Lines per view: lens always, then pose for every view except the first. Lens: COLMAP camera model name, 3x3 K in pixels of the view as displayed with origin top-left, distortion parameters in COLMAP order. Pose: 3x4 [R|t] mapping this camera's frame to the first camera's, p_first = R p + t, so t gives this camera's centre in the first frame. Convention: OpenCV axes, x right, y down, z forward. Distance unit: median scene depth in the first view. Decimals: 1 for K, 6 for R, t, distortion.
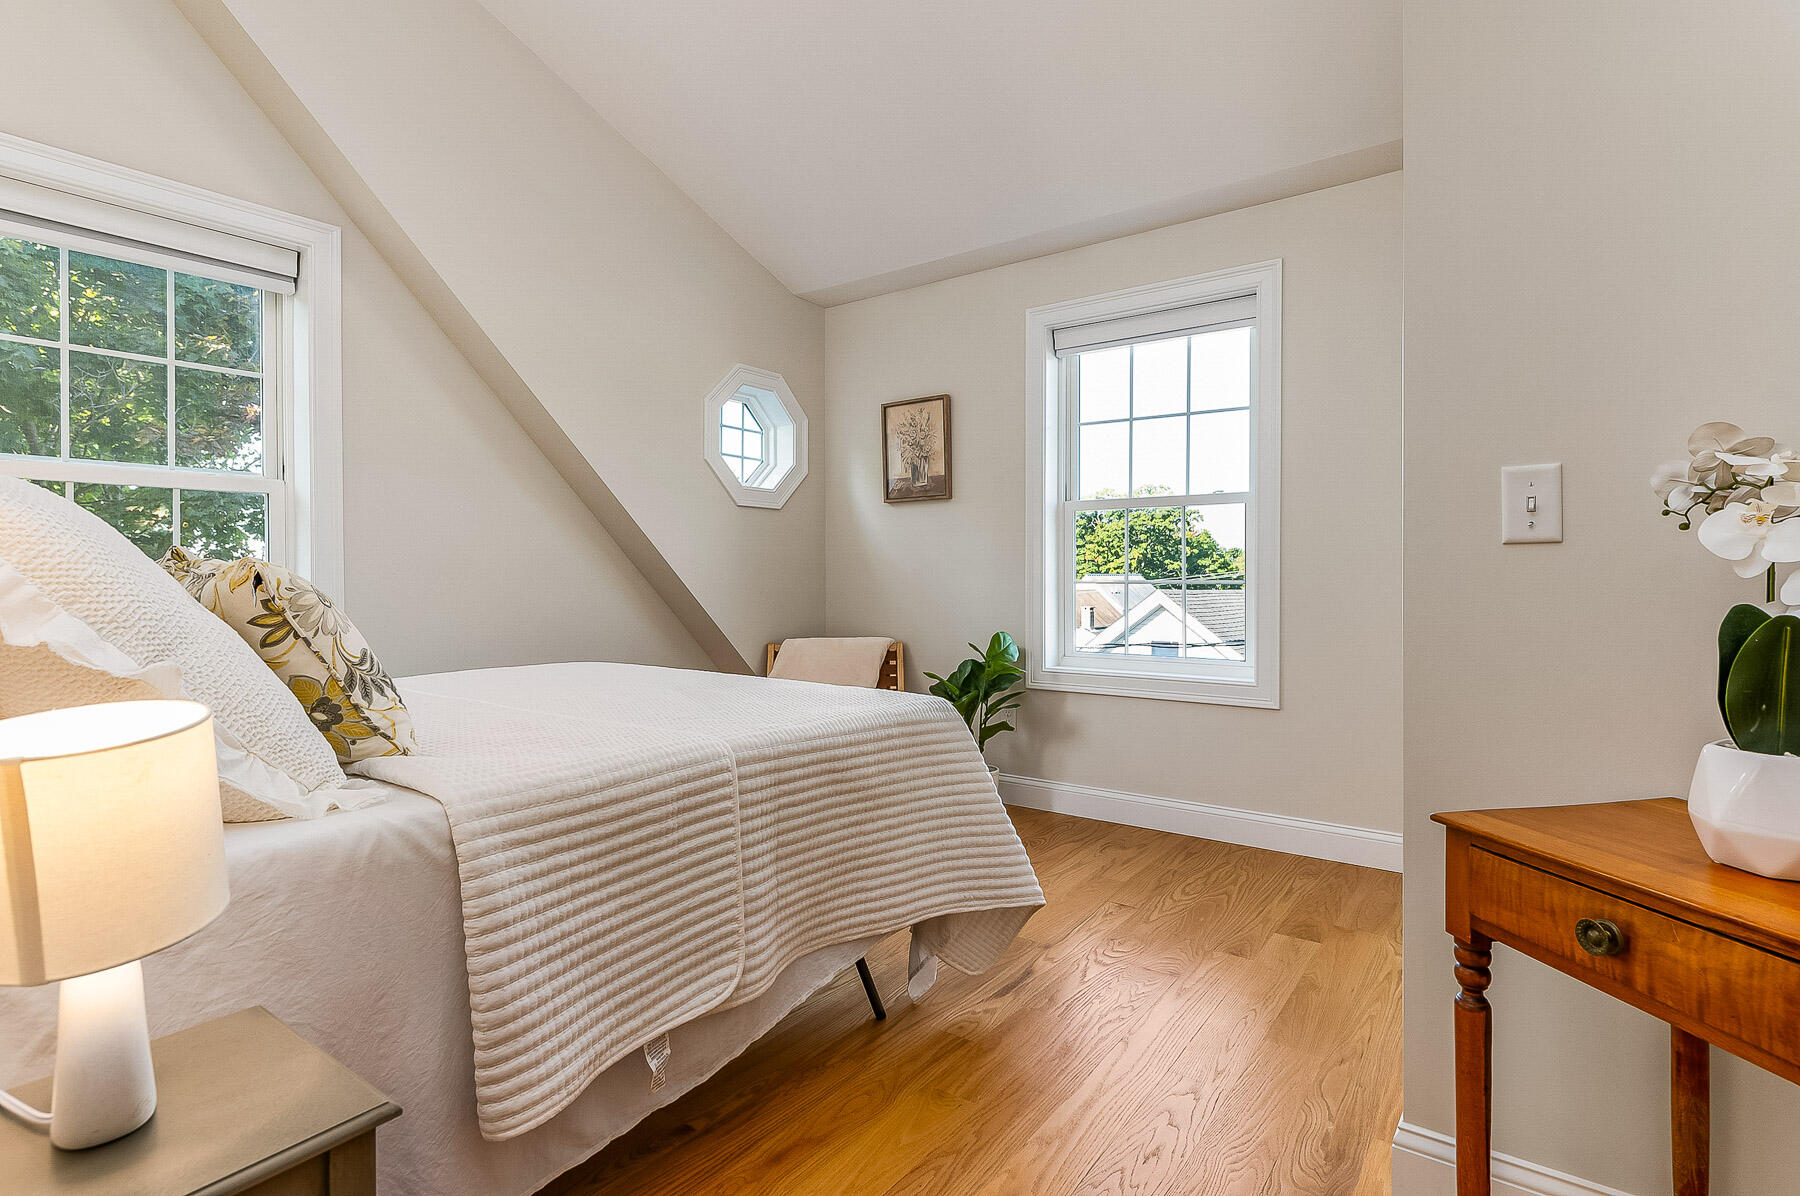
lens RADIAL K [[890.7, 0, 901.4], [0, 890.7, 571.0], [0, 0, 1]] dist [0.001428, 0.000143]
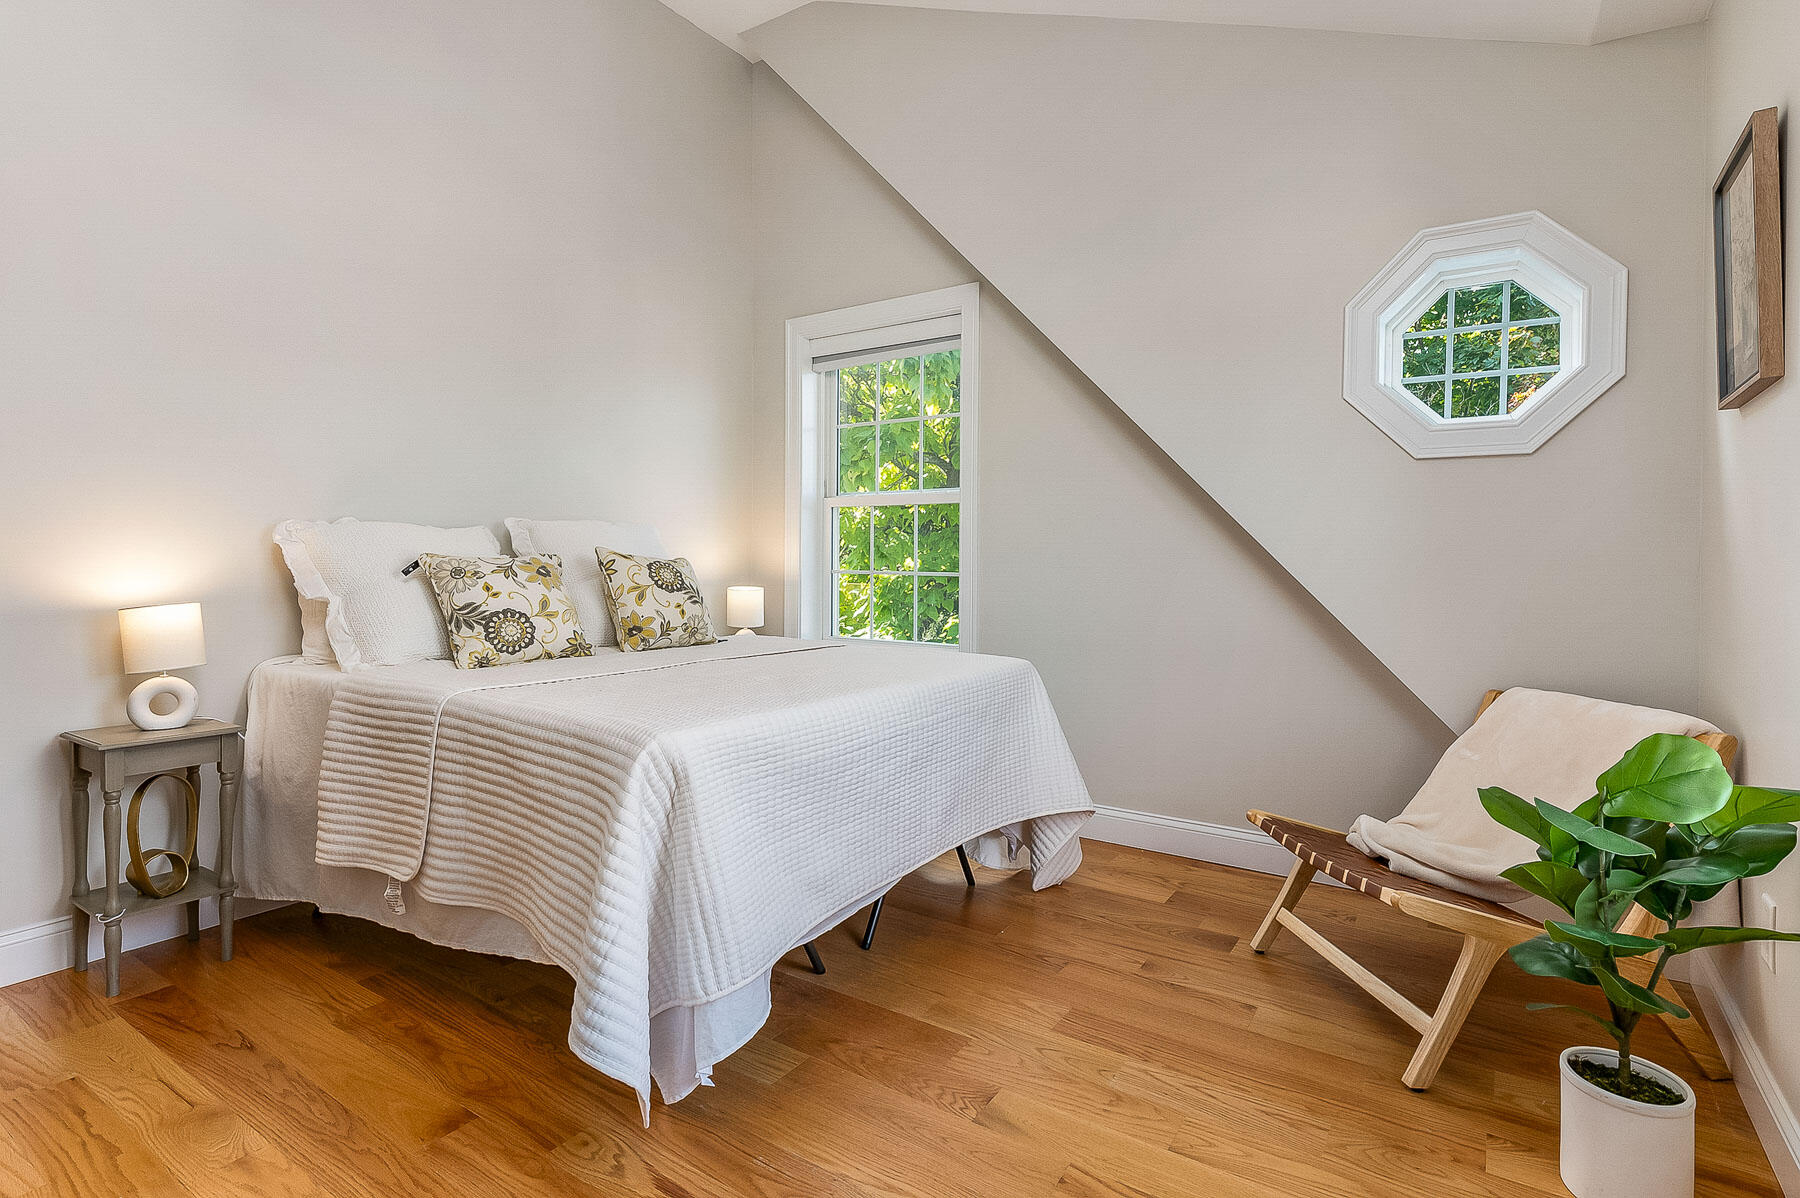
lens RADIAL K [[890.7, 0, 901.4], [0, 890.7, 572.0], [0, 0, 1]] dist [0.001428, 0.000143]
pose [[0.040794, 0.011632, -0.999100, 1.095413], [-0.006746, 0.999913, 0.011366, -0.000825], [0.999145, 0.006276, 0.040869, 1.592046]]
